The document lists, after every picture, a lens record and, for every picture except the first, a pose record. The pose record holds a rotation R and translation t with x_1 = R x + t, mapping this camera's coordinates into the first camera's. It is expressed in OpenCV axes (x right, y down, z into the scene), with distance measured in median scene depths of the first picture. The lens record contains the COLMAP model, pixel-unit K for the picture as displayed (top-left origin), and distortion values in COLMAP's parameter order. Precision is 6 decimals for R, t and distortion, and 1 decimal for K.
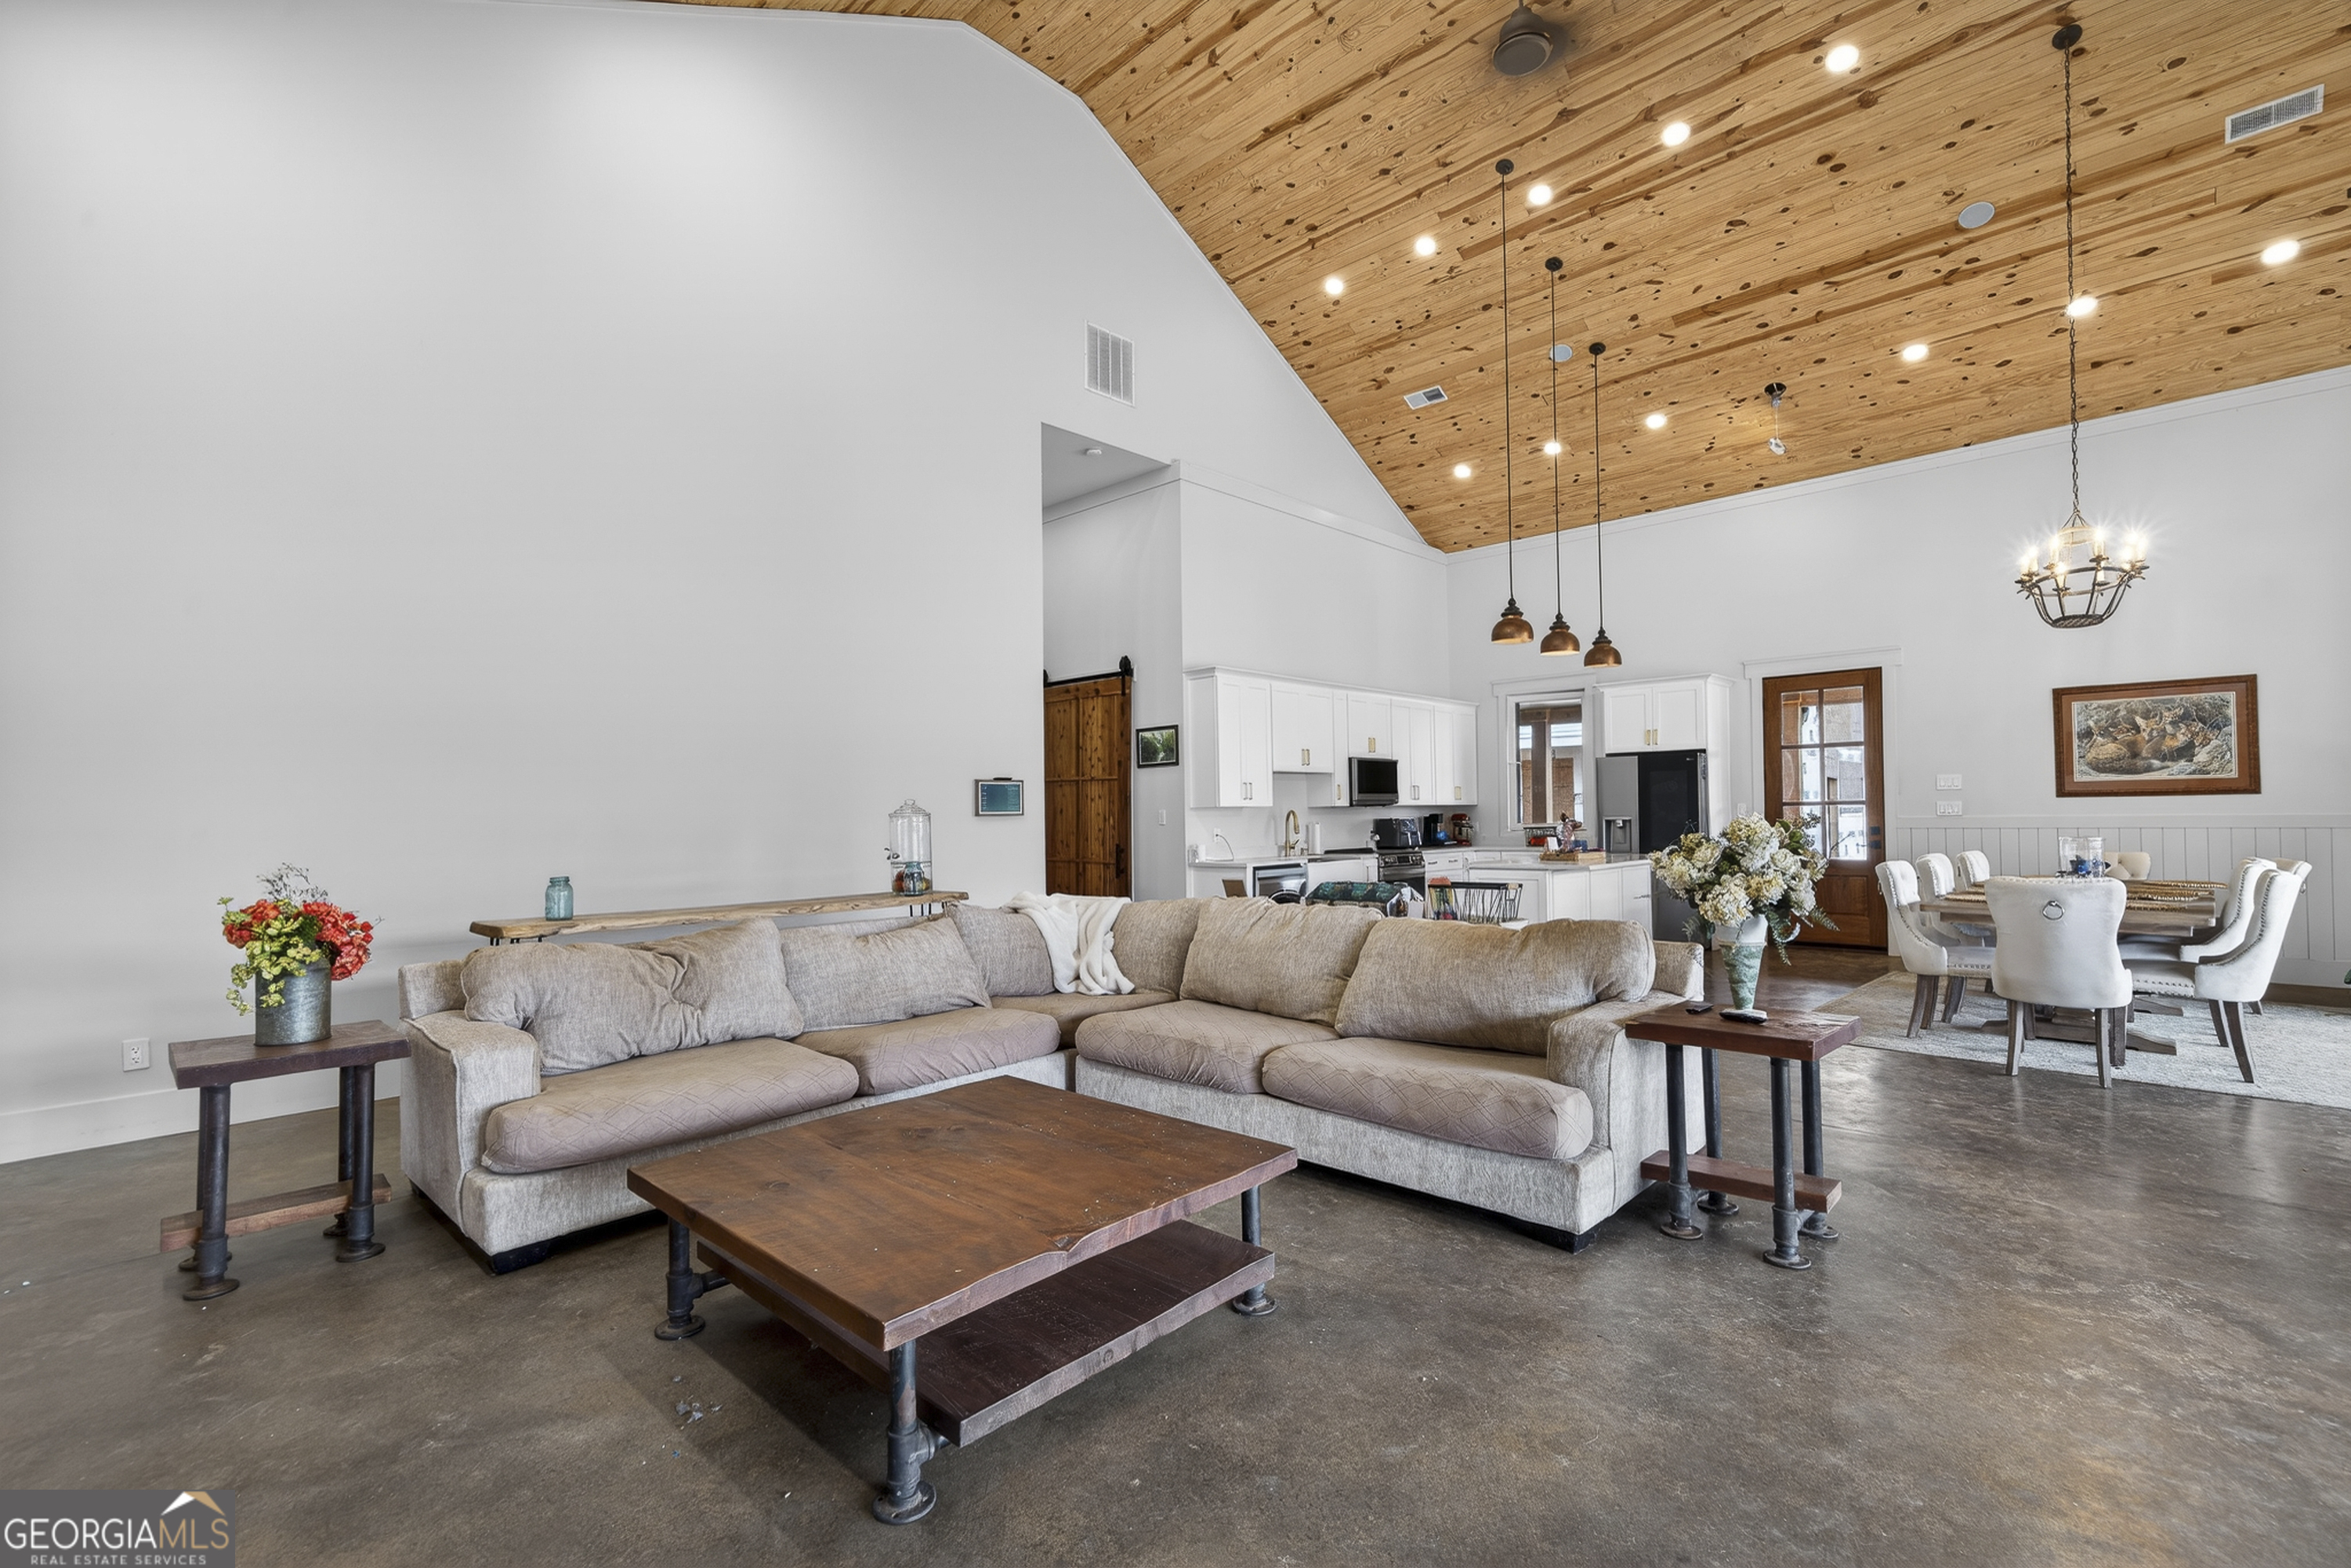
lens RADIAL K [[1025.5, 0, 1227.6], [0, 1025.5, 784.5], [0, 0, 1]] dist [0.007845, -0.001467]
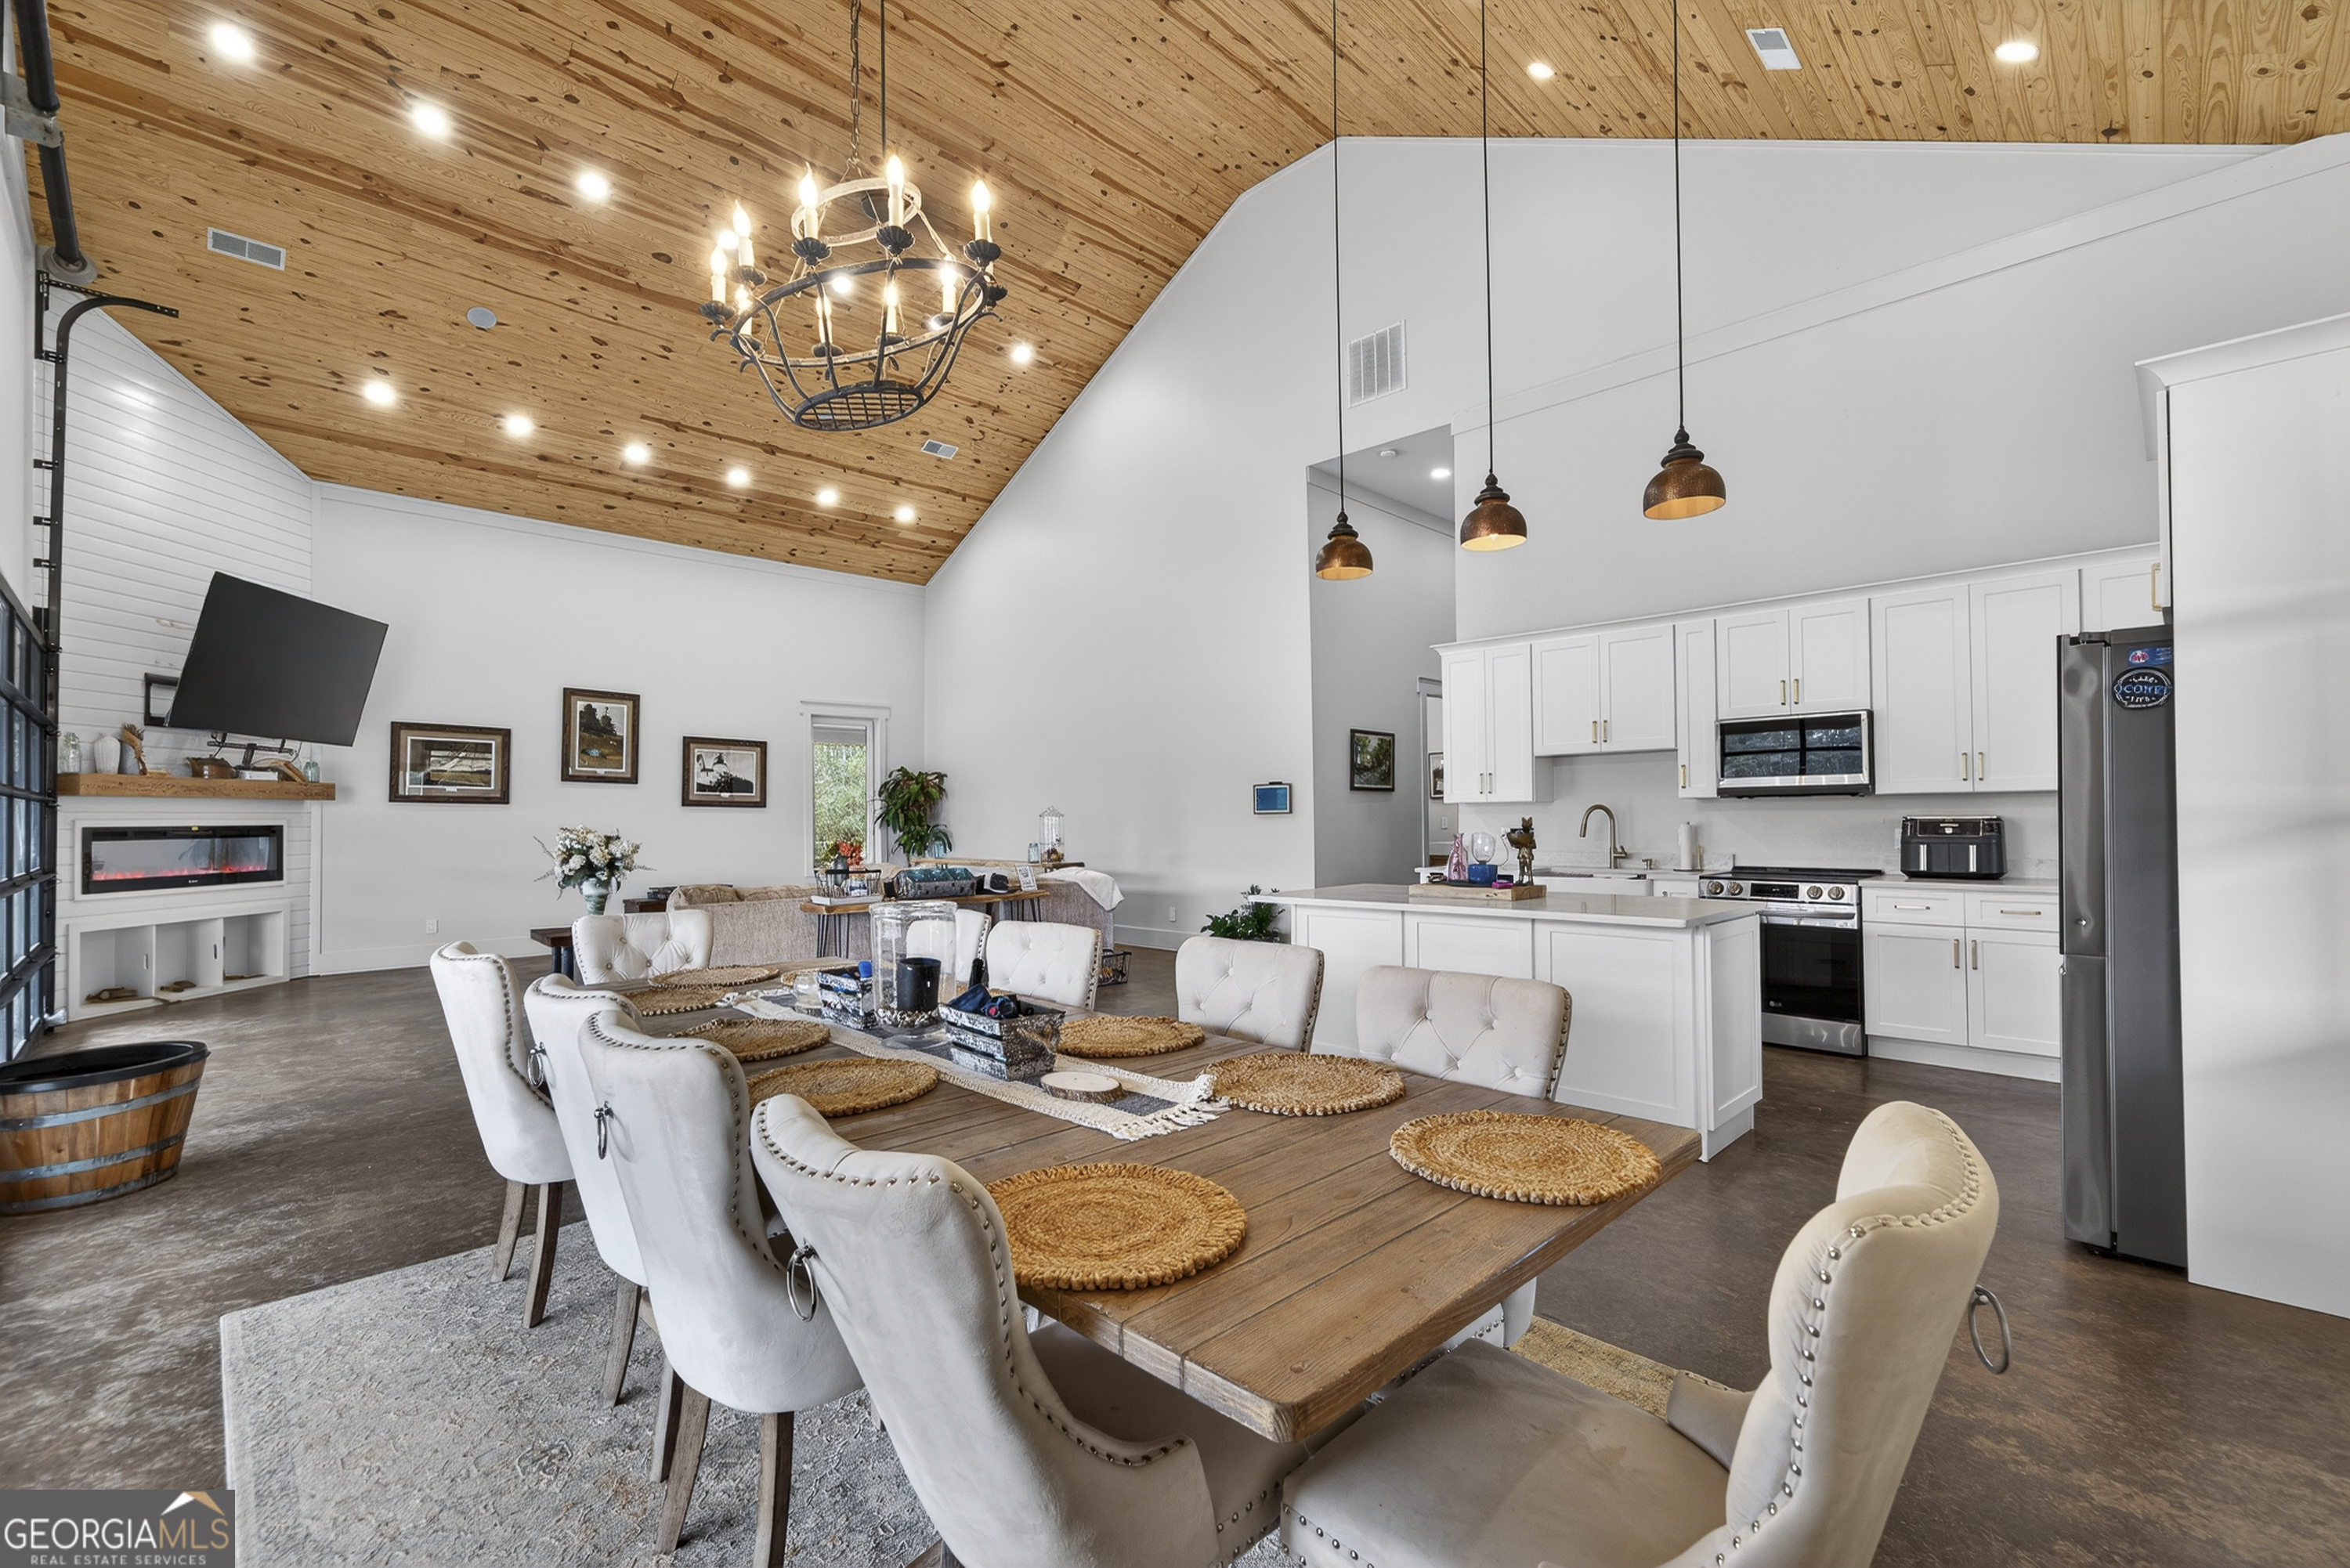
lens RADIAL K [[1025.1, 0, 1175.0], [0, 1025.1, 793.0], [0, 0, 1]] dist [0.007845, -0.001467]
pose [[-0.043083, -0.008567, -0.999035, 0.745022], [0.041501, 0.999085, -0.010357, 0.010895], [0.998209, -0.041908, -0.042688, 0.689727]]
